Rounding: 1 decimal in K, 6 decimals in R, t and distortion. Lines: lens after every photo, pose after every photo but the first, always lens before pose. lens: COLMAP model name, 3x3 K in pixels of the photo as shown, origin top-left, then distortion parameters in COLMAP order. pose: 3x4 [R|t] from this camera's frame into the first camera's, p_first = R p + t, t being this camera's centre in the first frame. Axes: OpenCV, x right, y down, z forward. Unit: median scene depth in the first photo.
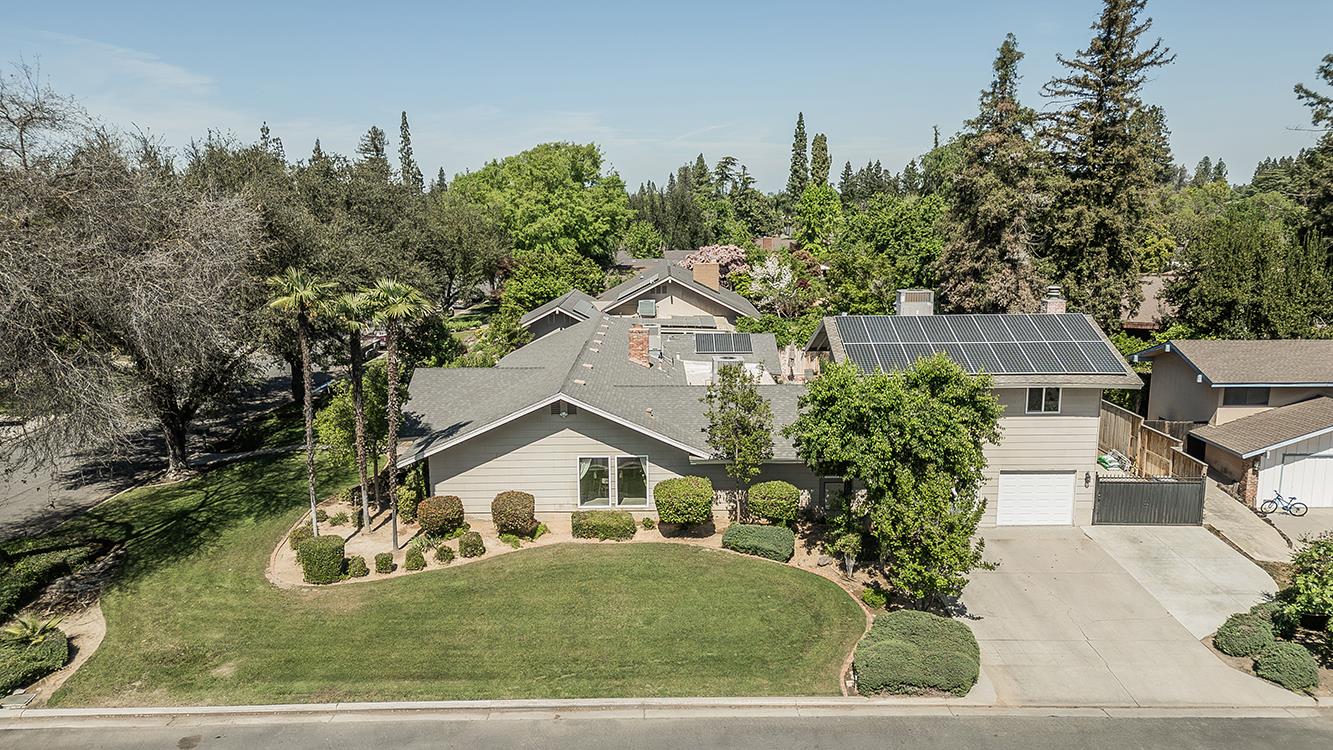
lens RADIAL K [[939.0, 0, 666.5], [0, 939.0, 375.0], [0, 0, 1]] dist [0.067582, -0.038057]
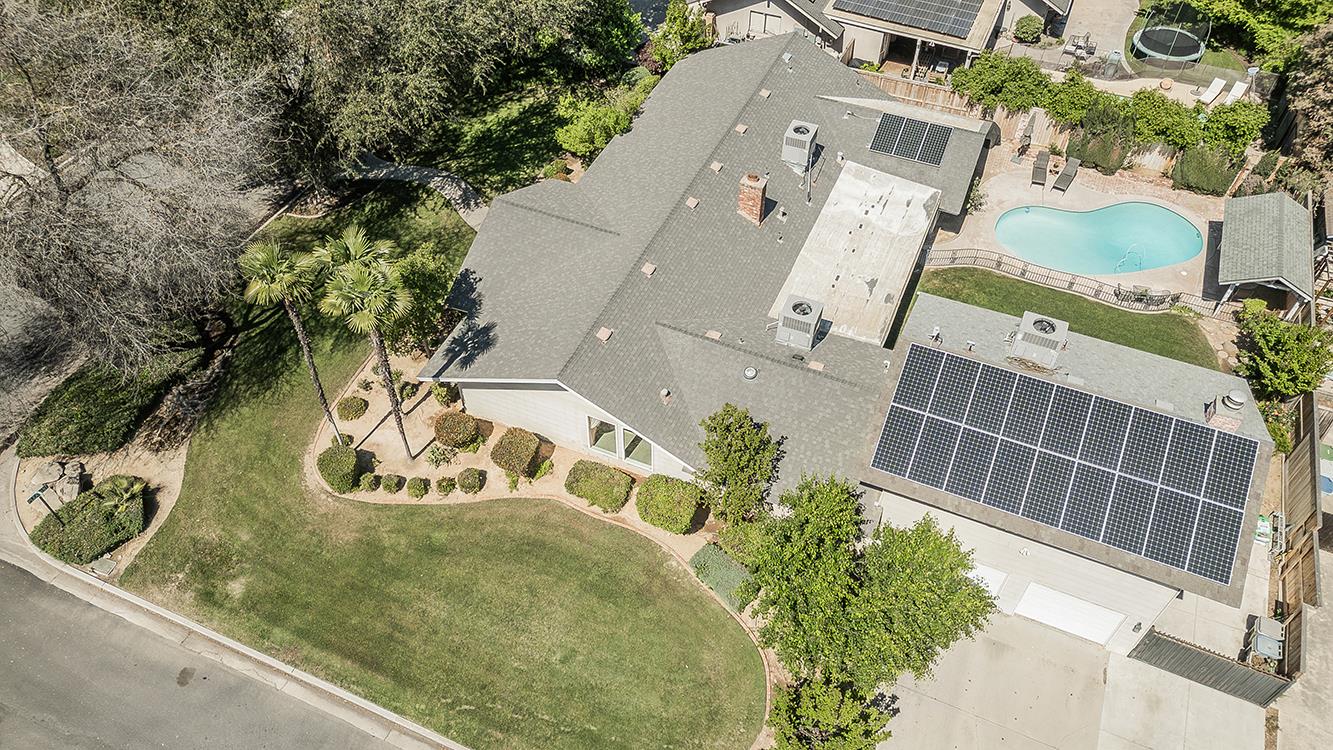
lens RADIAL K [[939.0, 0, 666.5], [0, 939.0, 375.0], [0, 0, 1]] dist [0.067582, -0.038057]
pose [[0.913809, 0.306203, -0.266818, 0.300050], [-0.079568, 0.779198, 0.621706, -0.730101], [0.398273, -0.546891, 0.736403, 0.461129]]
